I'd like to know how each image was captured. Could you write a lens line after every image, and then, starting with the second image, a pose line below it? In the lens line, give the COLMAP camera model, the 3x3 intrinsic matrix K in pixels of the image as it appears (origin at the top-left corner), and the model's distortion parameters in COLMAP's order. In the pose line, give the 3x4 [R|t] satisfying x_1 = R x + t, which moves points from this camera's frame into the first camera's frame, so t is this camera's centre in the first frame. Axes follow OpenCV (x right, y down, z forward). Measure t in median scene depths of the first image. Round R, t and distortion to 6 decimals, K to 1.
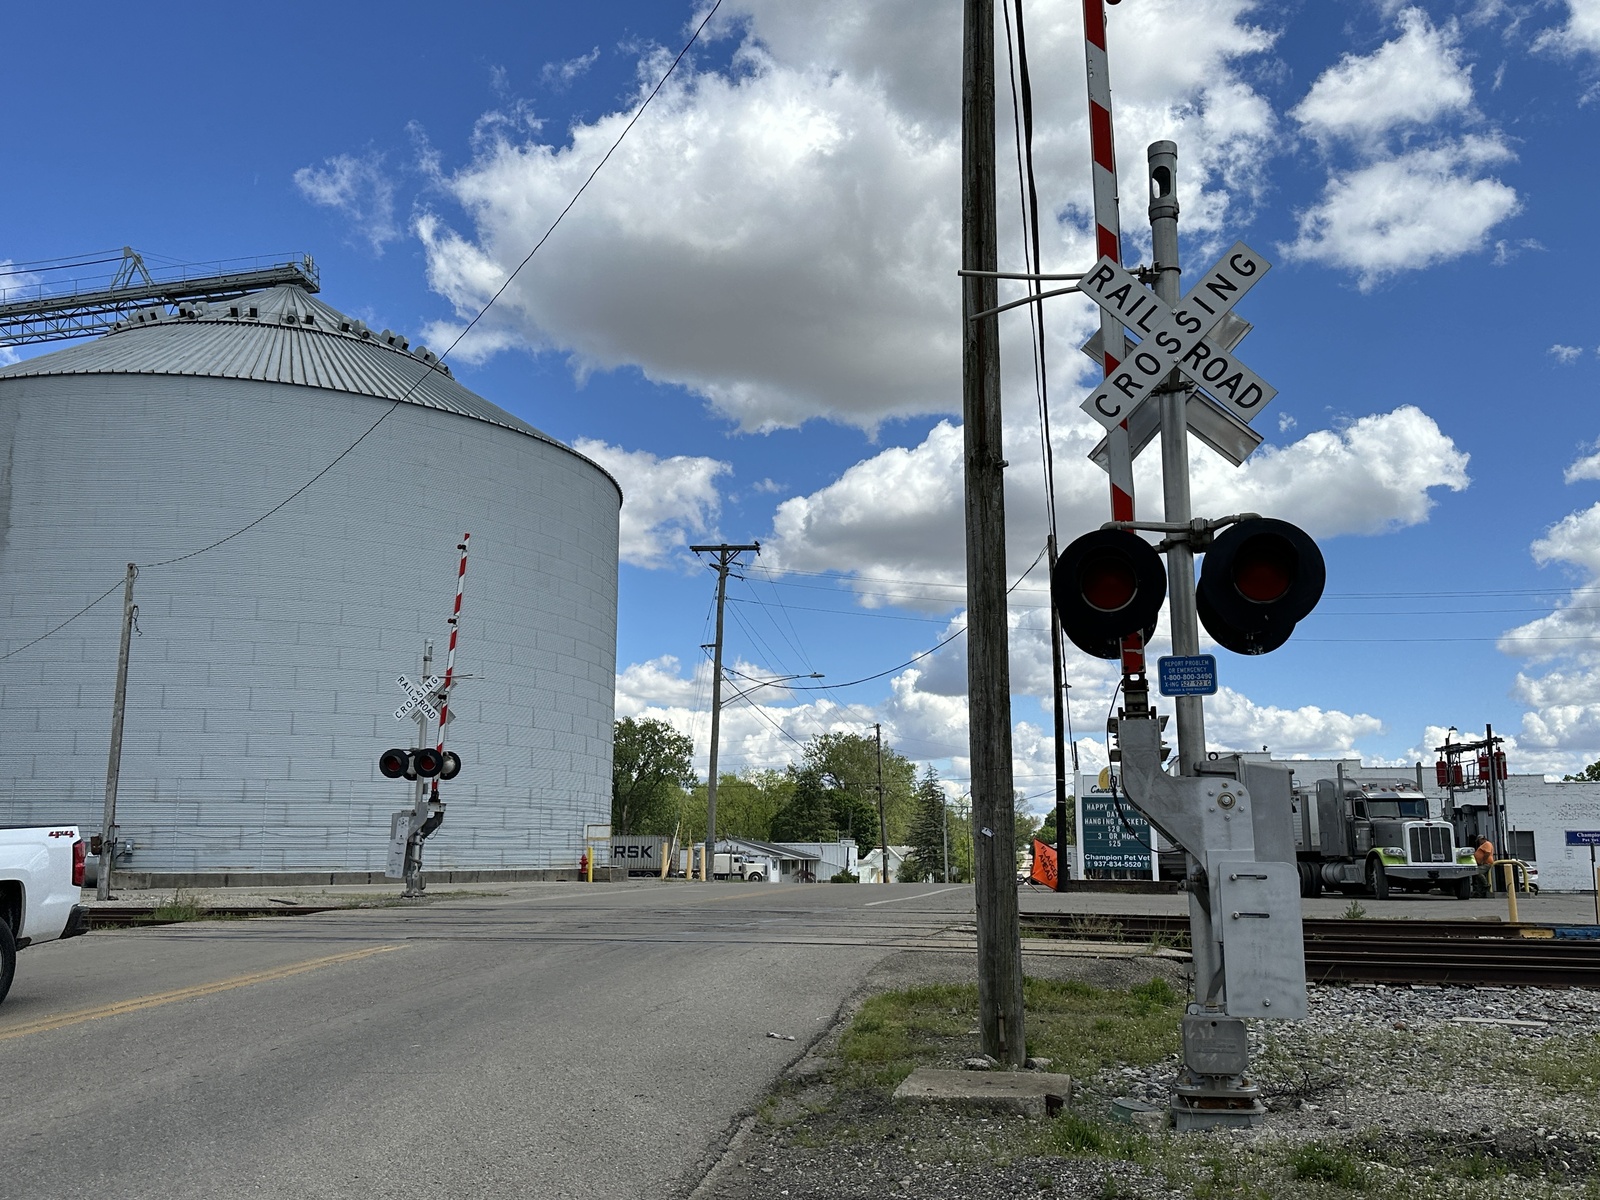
lens RADIAL K [[1410.4, 0, 800.2], [0, 1410.4, 608.6], [0, 0, 1]] dist [0.179672, -0.325710]
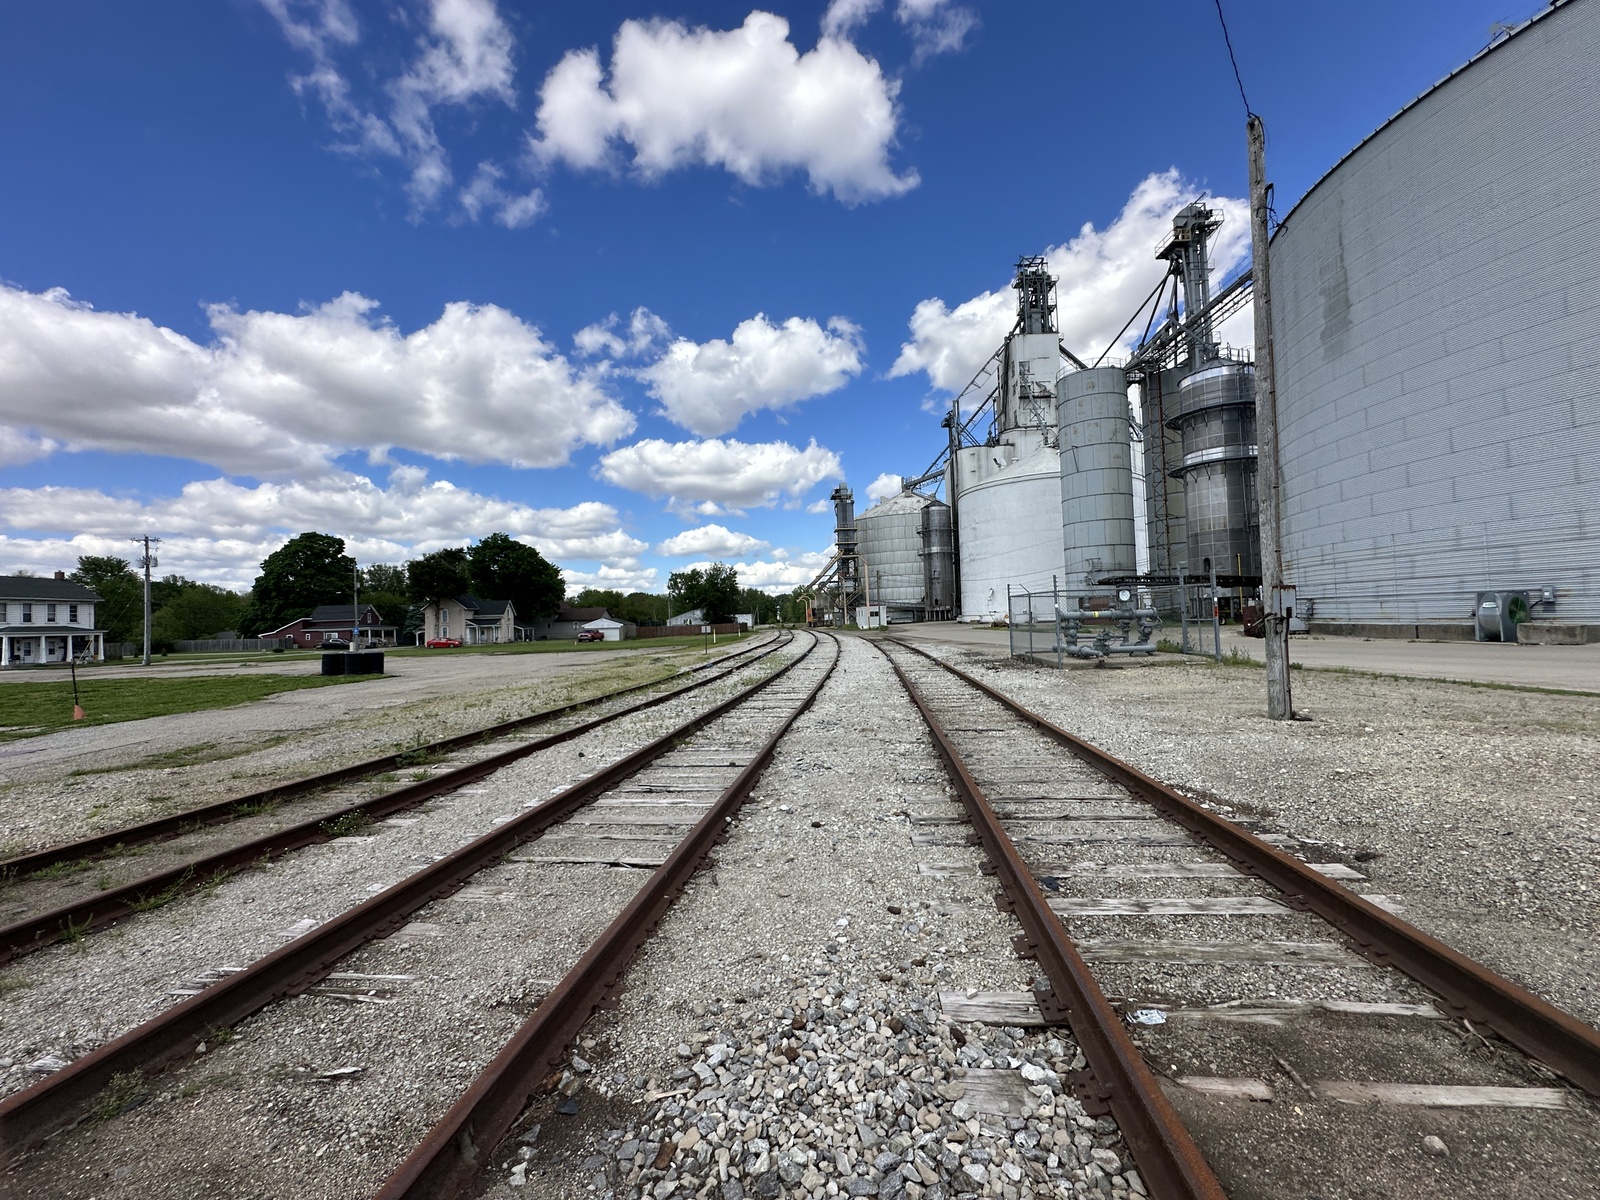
lens RADIAL K [[642.9, 0, 800.0], [0, 642.9, 600.0], [0, 0, 1]] dist [0.000658, 0.000195]
pose [[0.192324, -0.035733, -0.980681, -0.161209], [0.202217, 0.979333, 0.003973, 0.070845], [0.960271, -0.199074, 0.195575, 0.460063]]
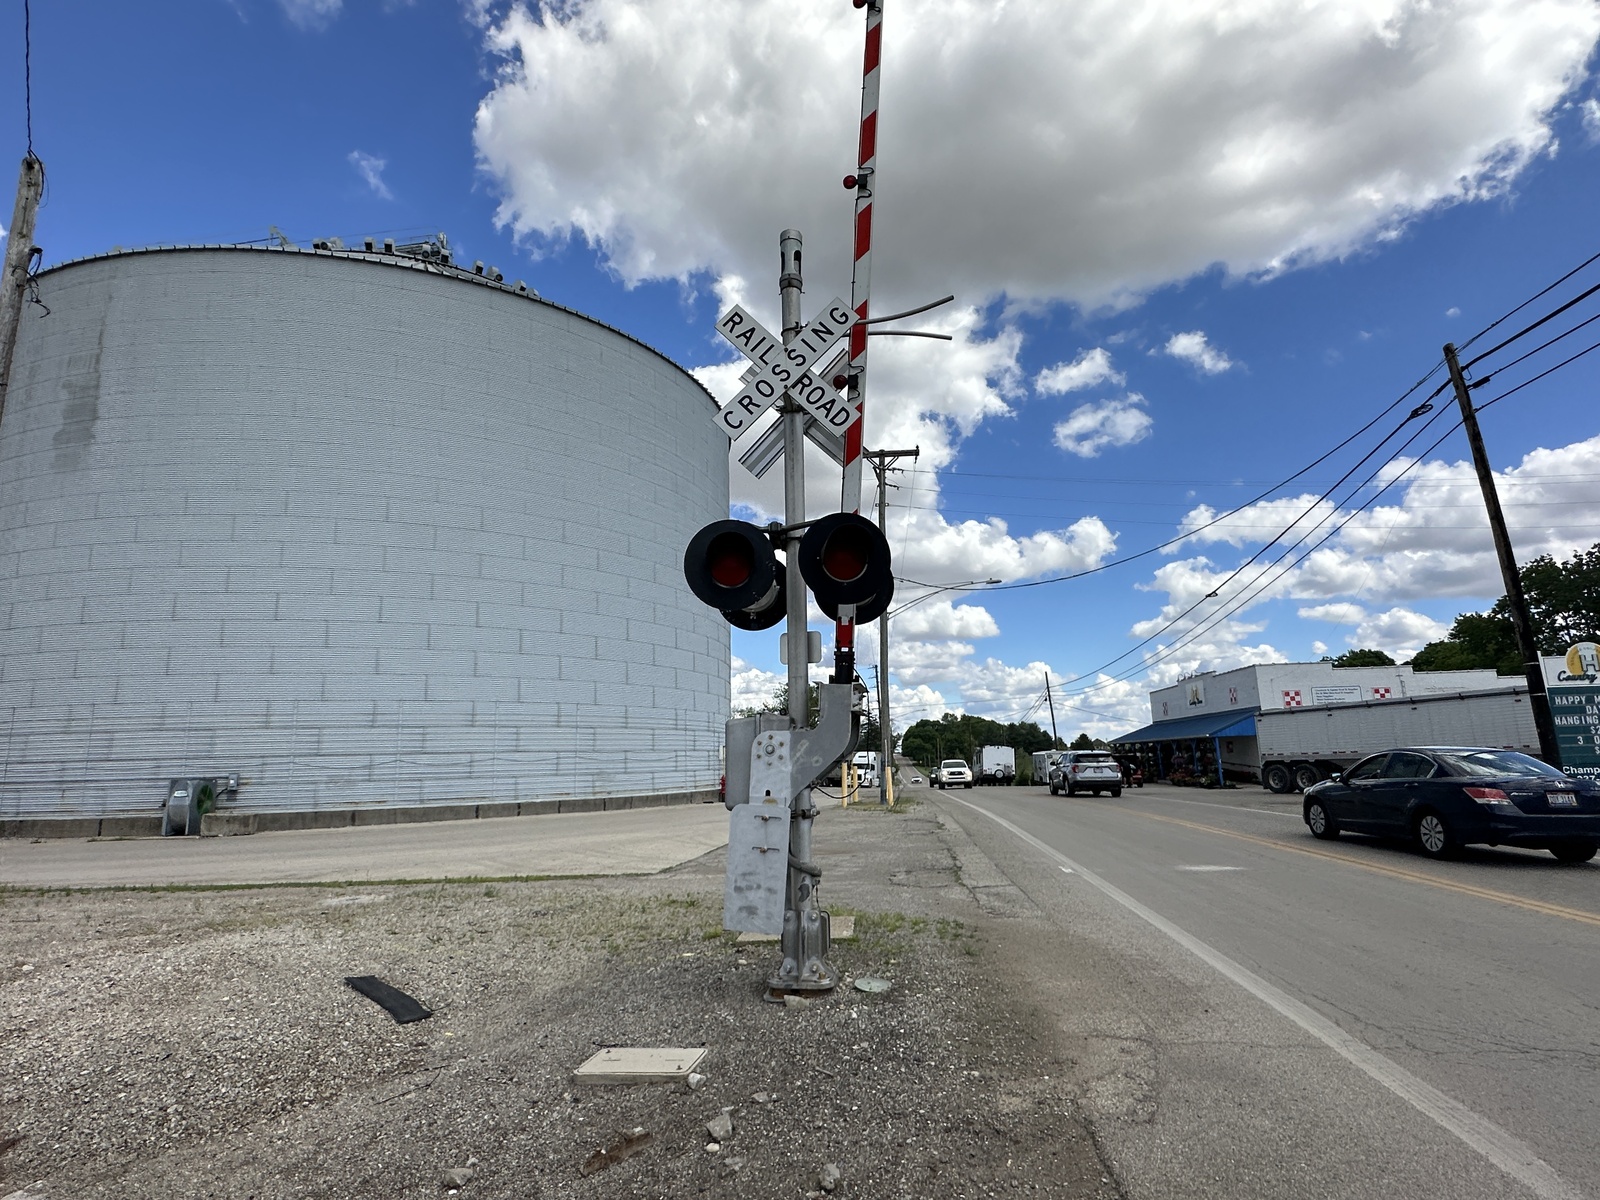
lens RADIAL K [[847.5, 0, 800.0], [0, 847.5, 600.0], [0, 0, 1]] dist [0.021053, -0.011659]
pose [[0.997659, -0.014690, 0.066791, -0.154827], [0.015648, 0.999782, -0.013840, 0.065707], [-0.066573, 0.014853, 0.997671, 0.446273]]
